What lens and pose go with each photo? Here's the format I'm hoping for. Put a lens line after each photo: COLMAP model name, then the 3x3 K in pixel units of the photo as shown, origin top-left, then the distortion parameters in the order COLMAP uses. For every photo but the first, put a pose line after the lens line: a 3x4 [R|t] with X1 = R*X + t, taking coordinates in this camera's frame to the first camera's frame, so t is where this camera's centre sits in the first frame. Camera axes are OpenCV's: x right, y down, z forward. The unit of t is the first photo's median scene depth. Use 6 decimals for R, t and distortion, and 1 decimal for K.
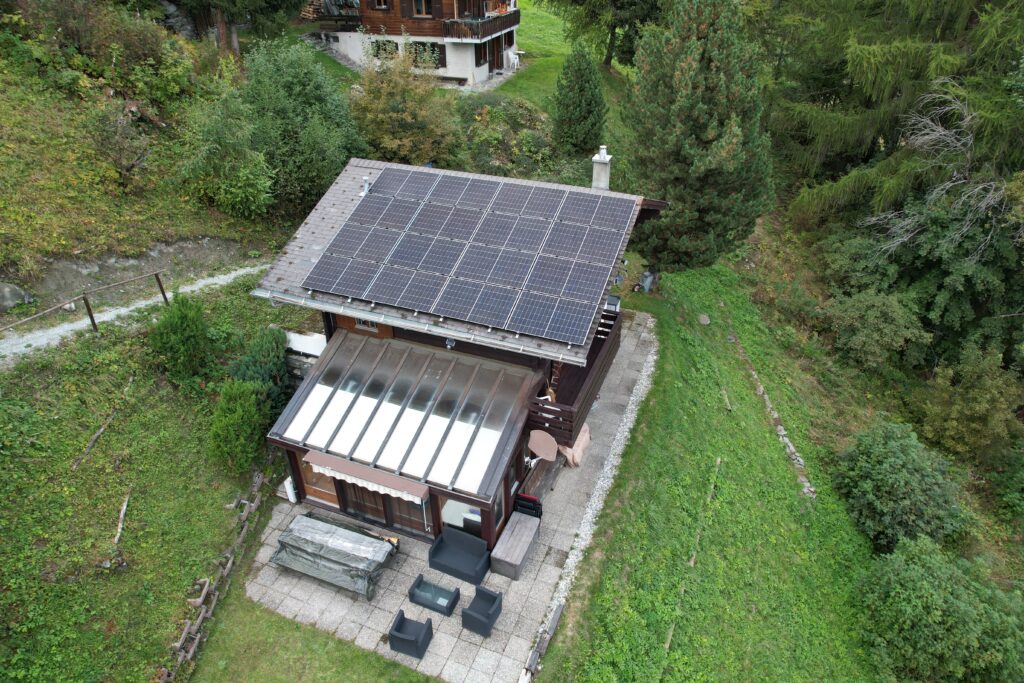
lens RADIAL K [[654.0, 0, 512.0], [0, 654.0, 341.5], [0, 0, 1]] dist [-0.067077, 0.053820]
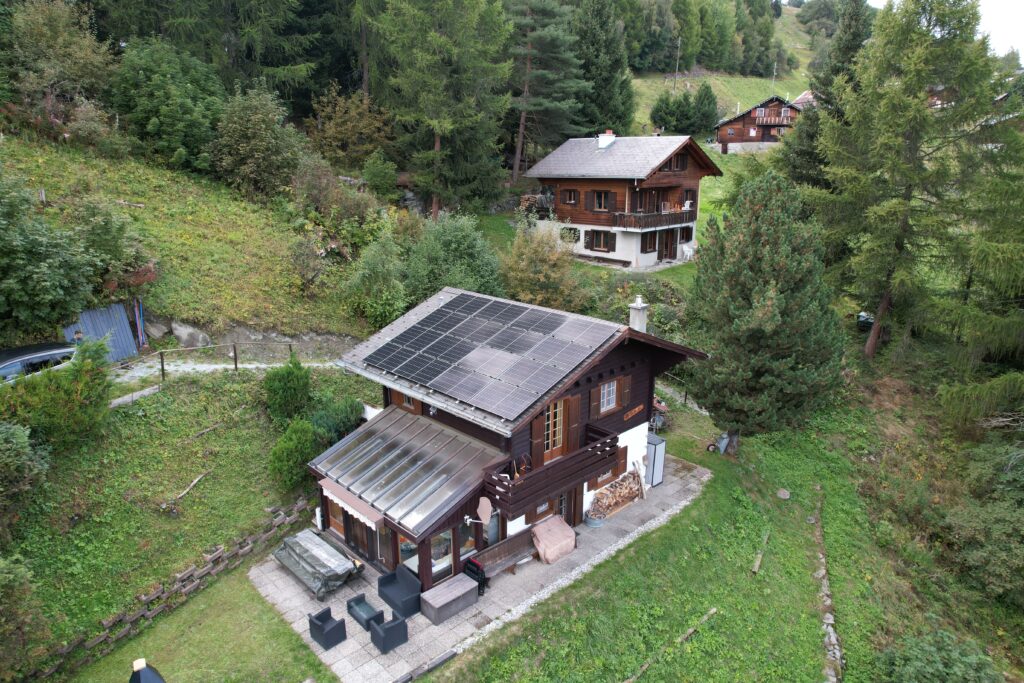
lens RADIAL K [[654.0, 0, 512.0], [0, 654.0, 341.5], [0, 0, 1]] dist [-0.067077, 0.053820]
pose [[0.910783, 0.111983, -0.397410, 0.442361], [-0.225768, 0.940951, -0.252270, 0.134157], [0.345693, 0.319485, 0.882284, -0.089005]]
